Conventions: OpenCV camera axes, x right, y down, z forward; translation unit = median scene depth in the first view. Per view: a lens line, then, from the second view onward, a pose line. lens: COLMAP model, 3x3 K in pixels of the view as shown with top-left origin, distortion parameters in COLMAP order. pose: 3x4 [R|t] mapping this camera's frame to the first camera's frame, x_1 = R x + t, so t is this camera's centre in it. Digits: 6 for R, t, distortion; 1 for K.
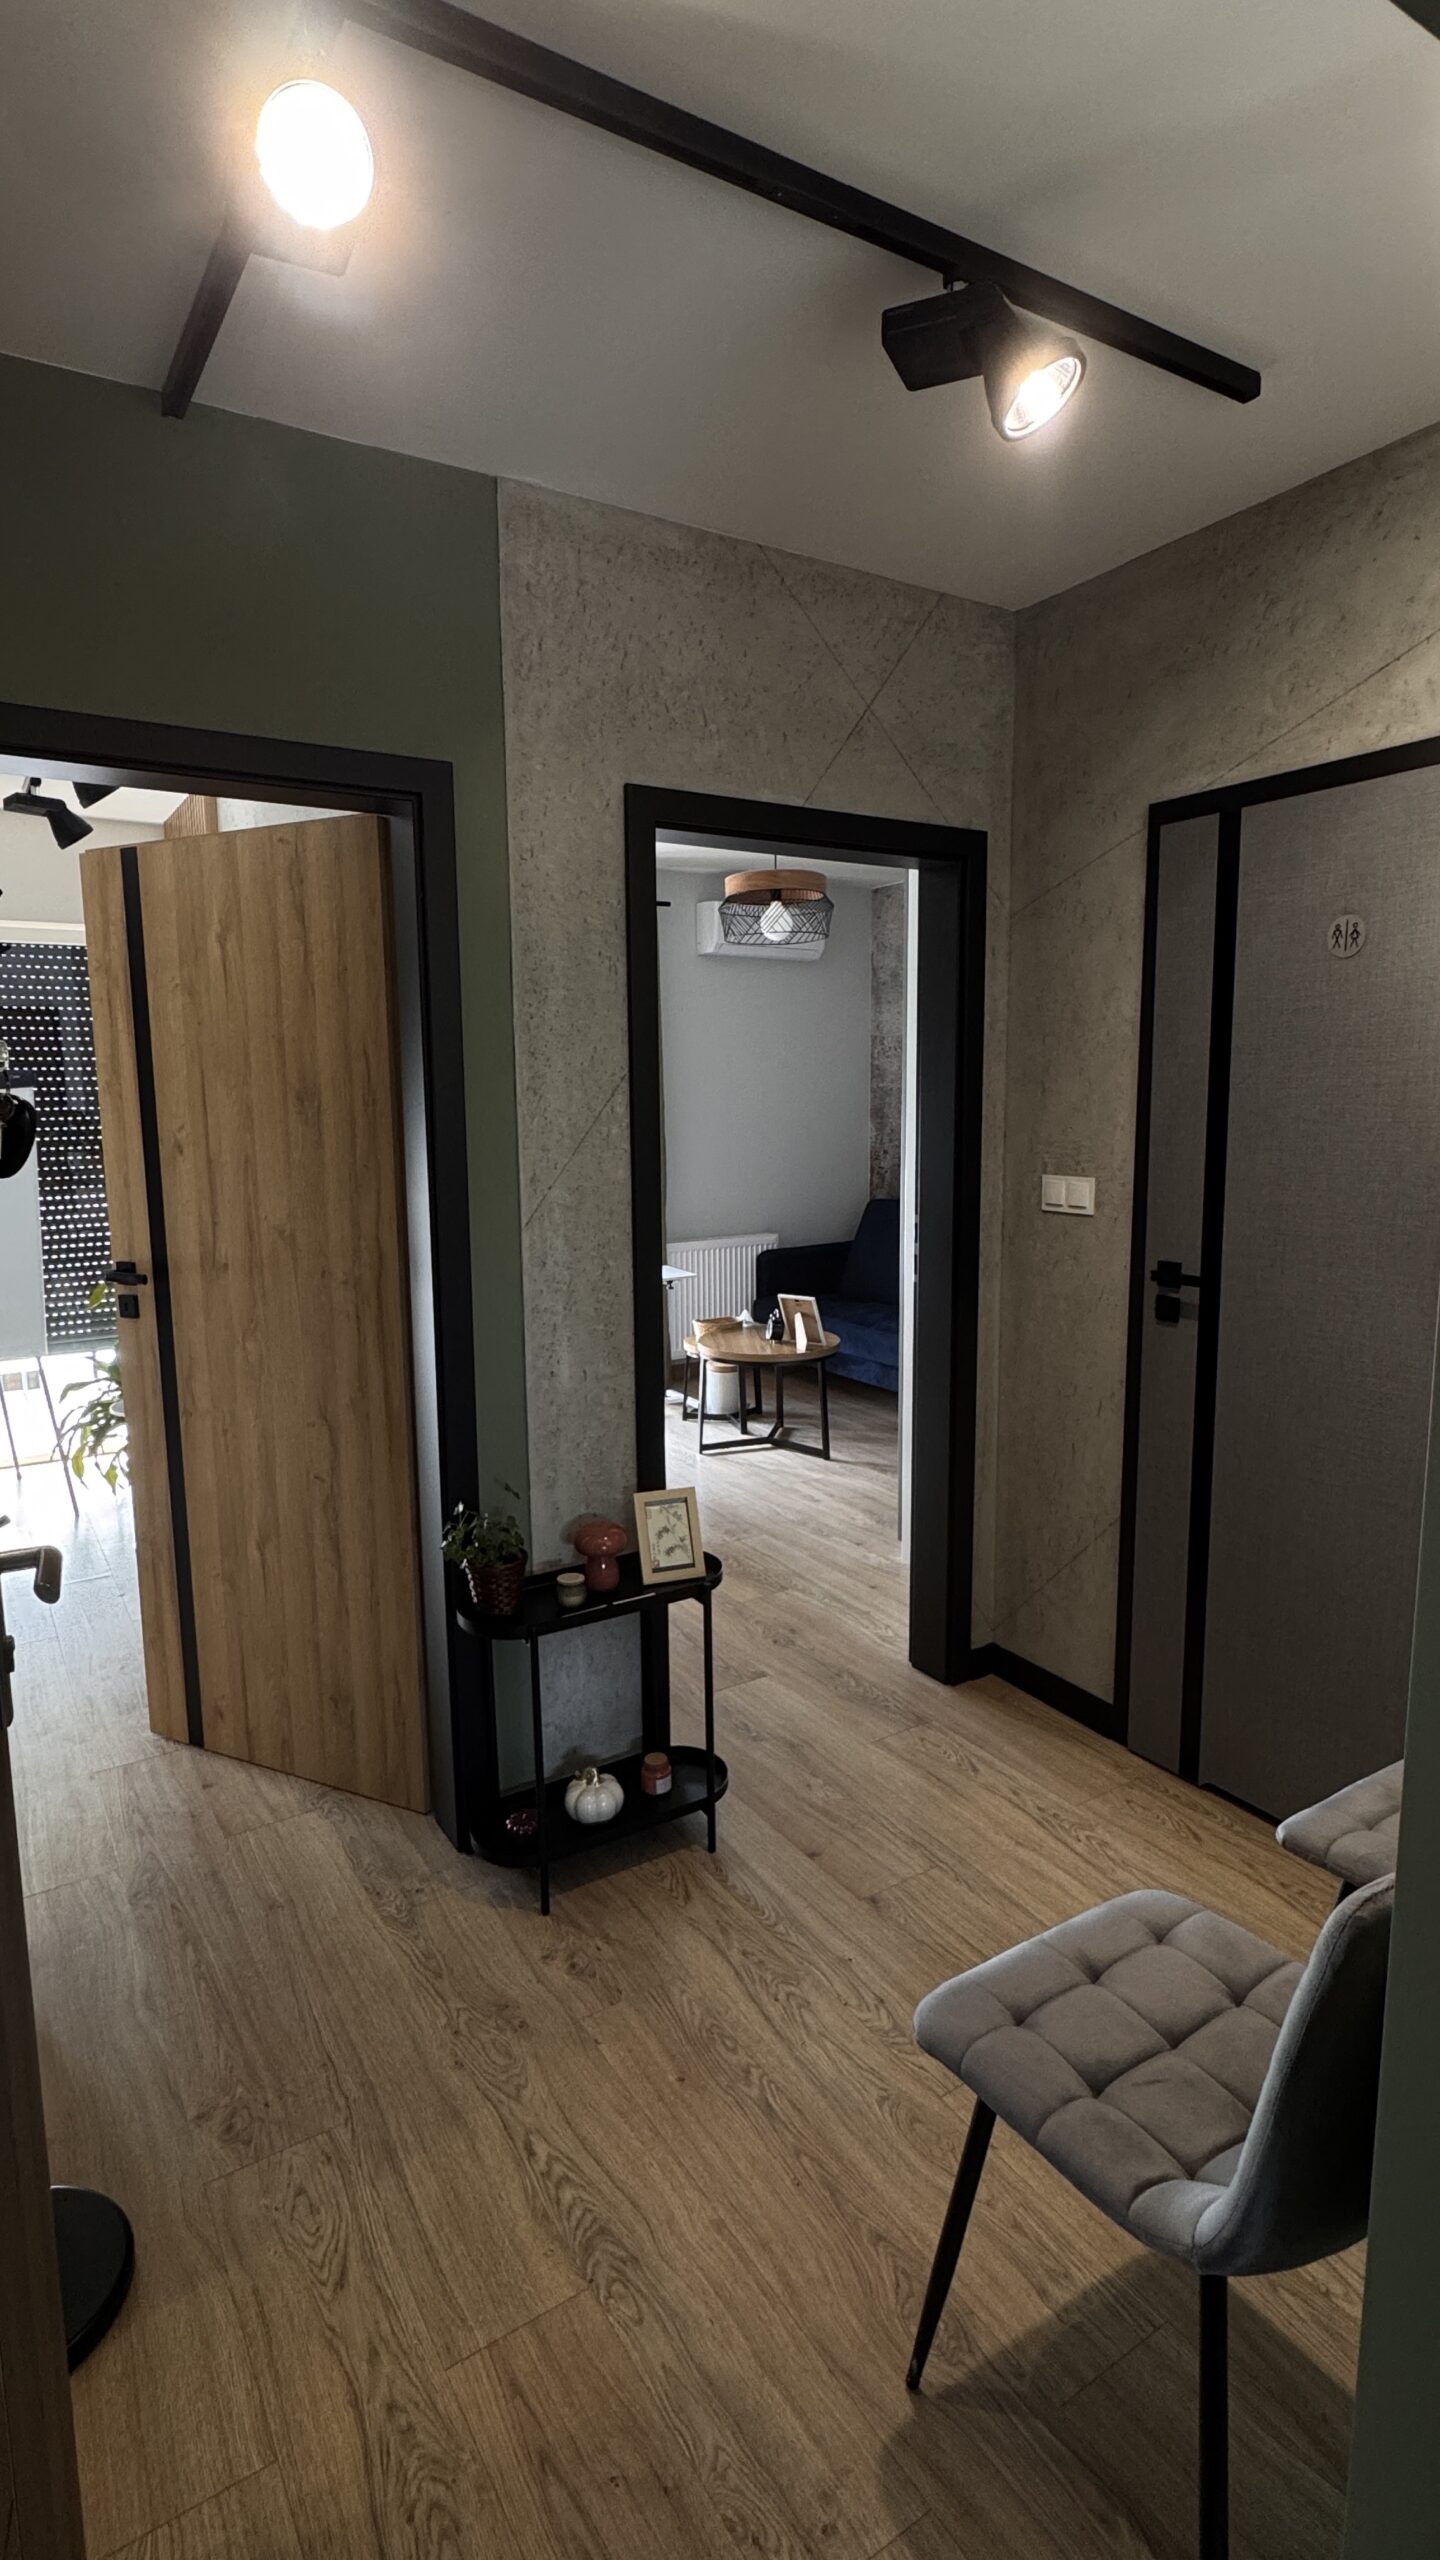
lens RADIAL K [[1265.5, 0, 721.3], [0, 1265.5, 1276.1], [0, 0, 1]] dist [-0.002440, 0.000337]
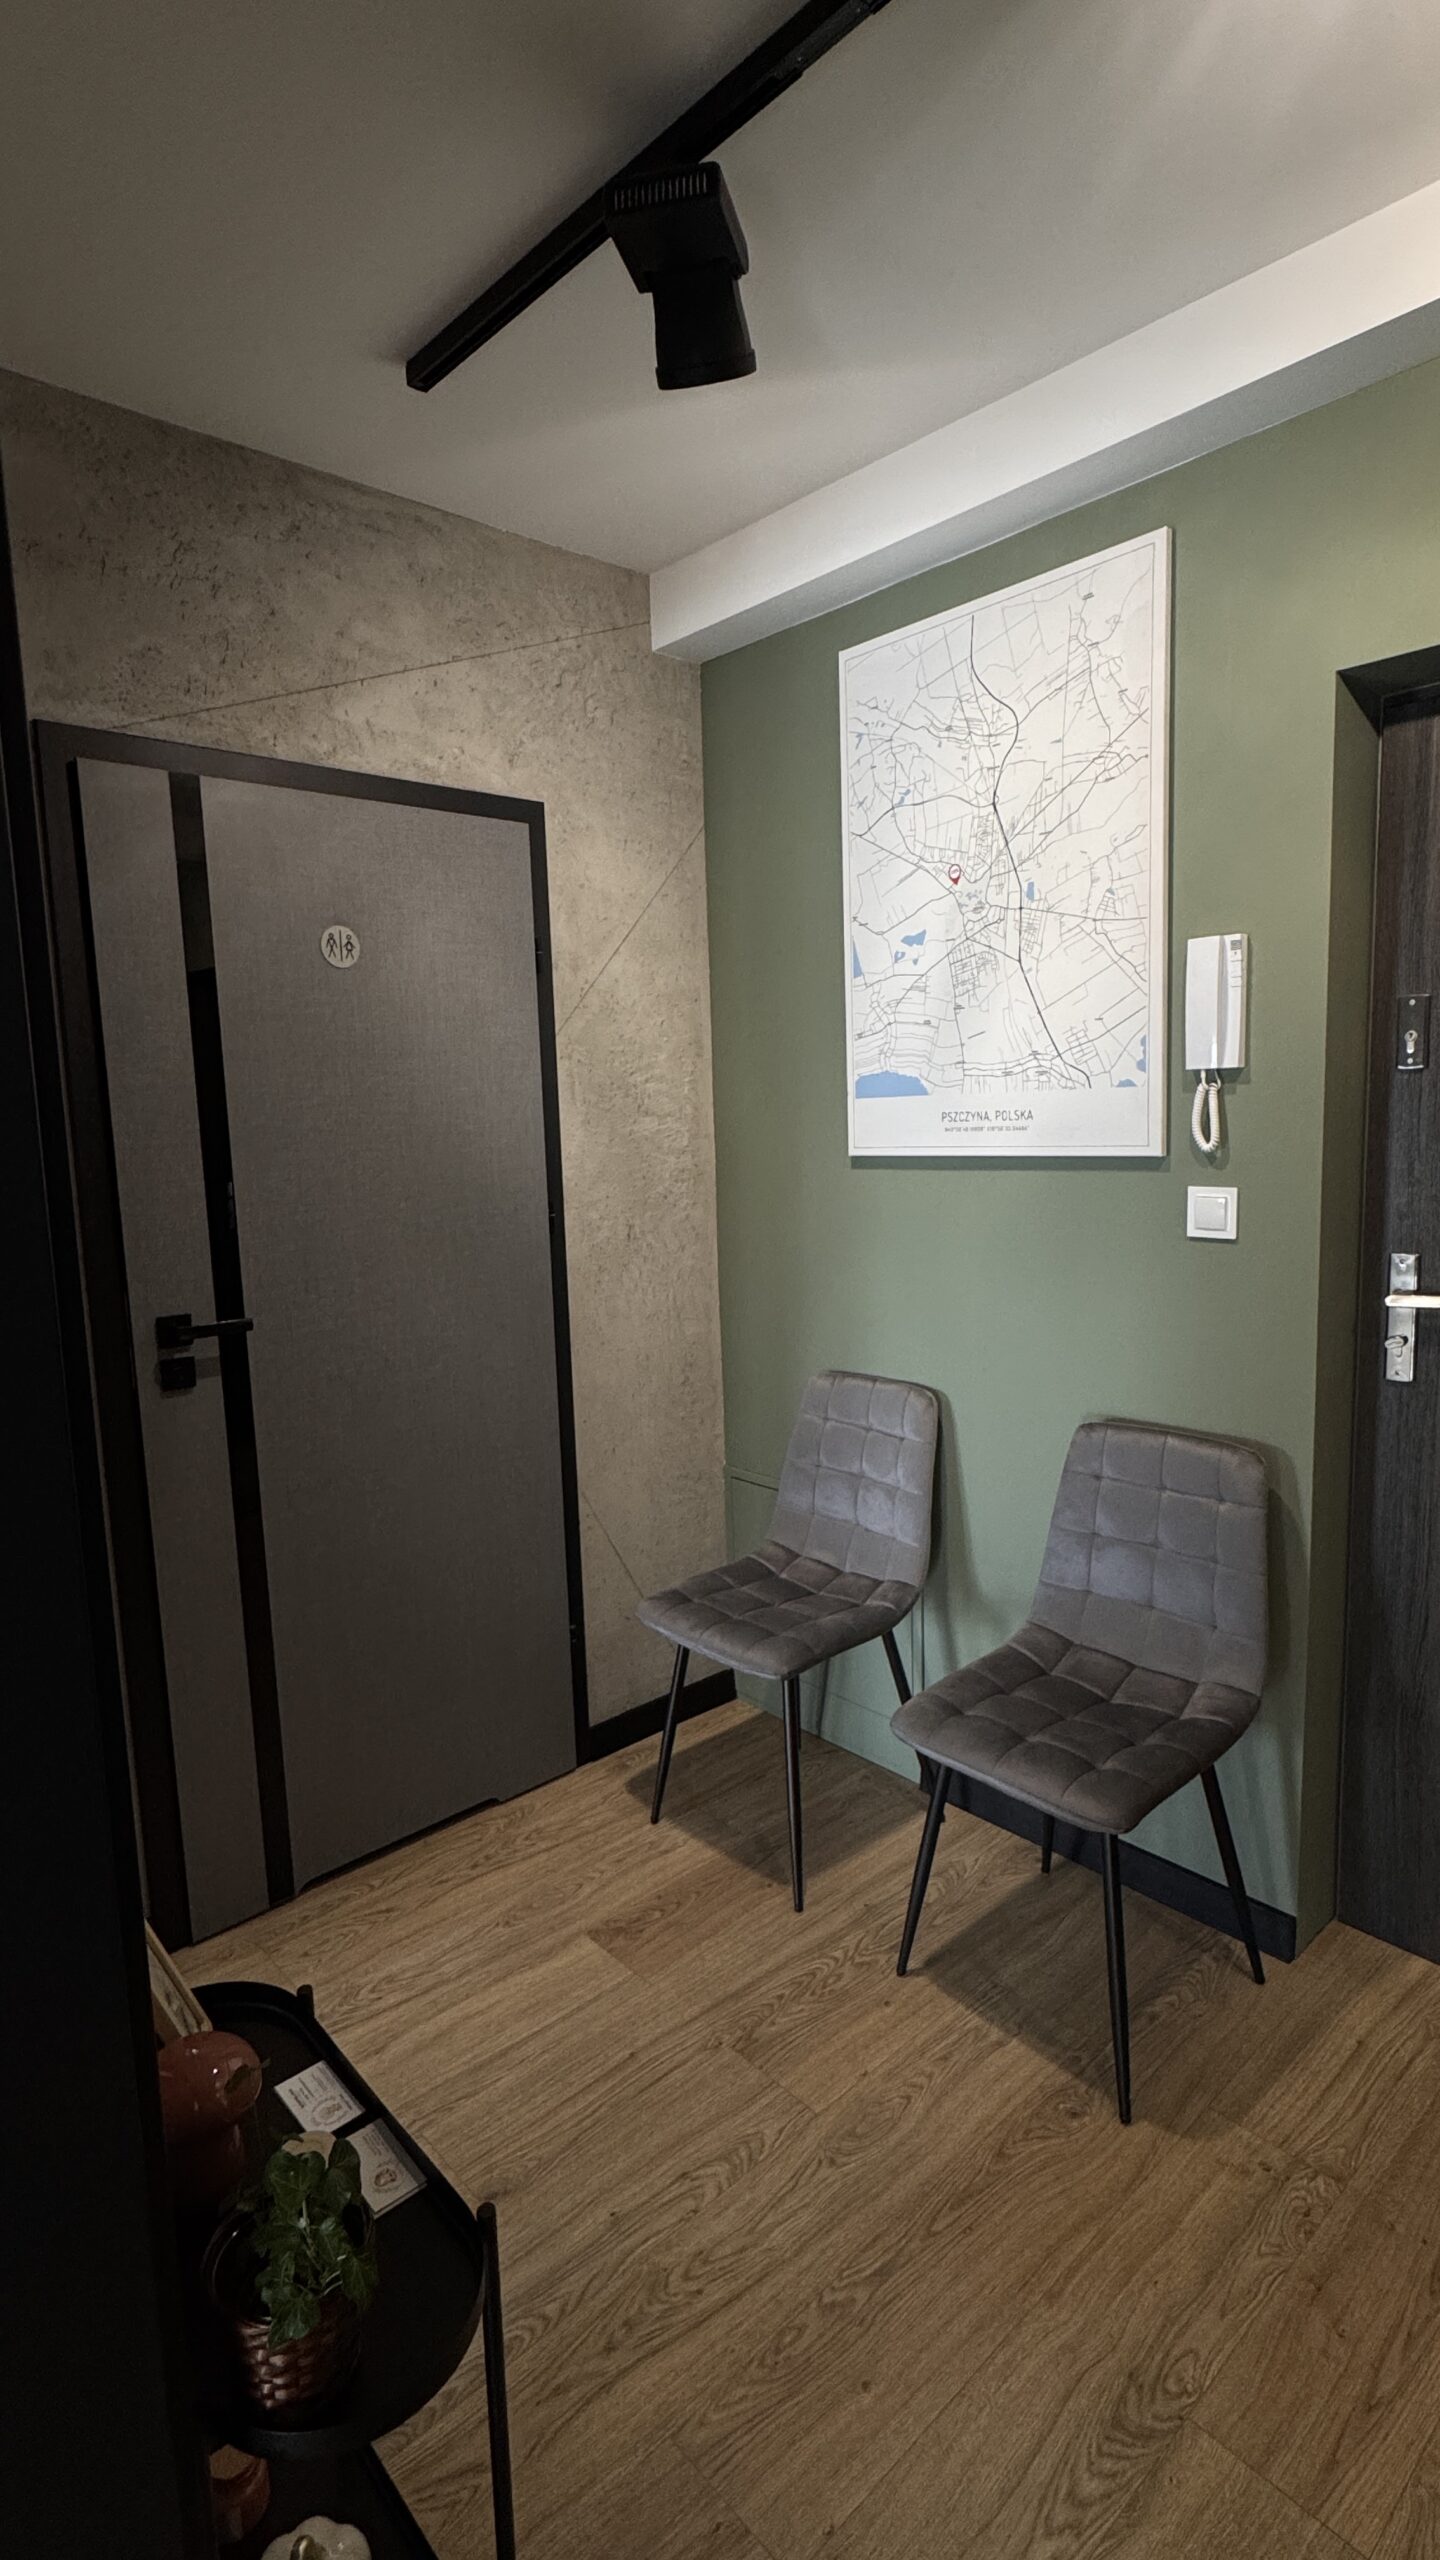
lens RADIAL K [[1265.5, 0, 721.0], [0, 1265.5, 1278.3], [0, 0, 1]] dist [-0.002440, 0.000337]
pose [[-0.175857, -0.117624, 0.977363, -0.724592], [0.176574, 0.972965, 0.148866, -0.137910], [-0.968450, 0.198756, -0.150333, 1.153333]]
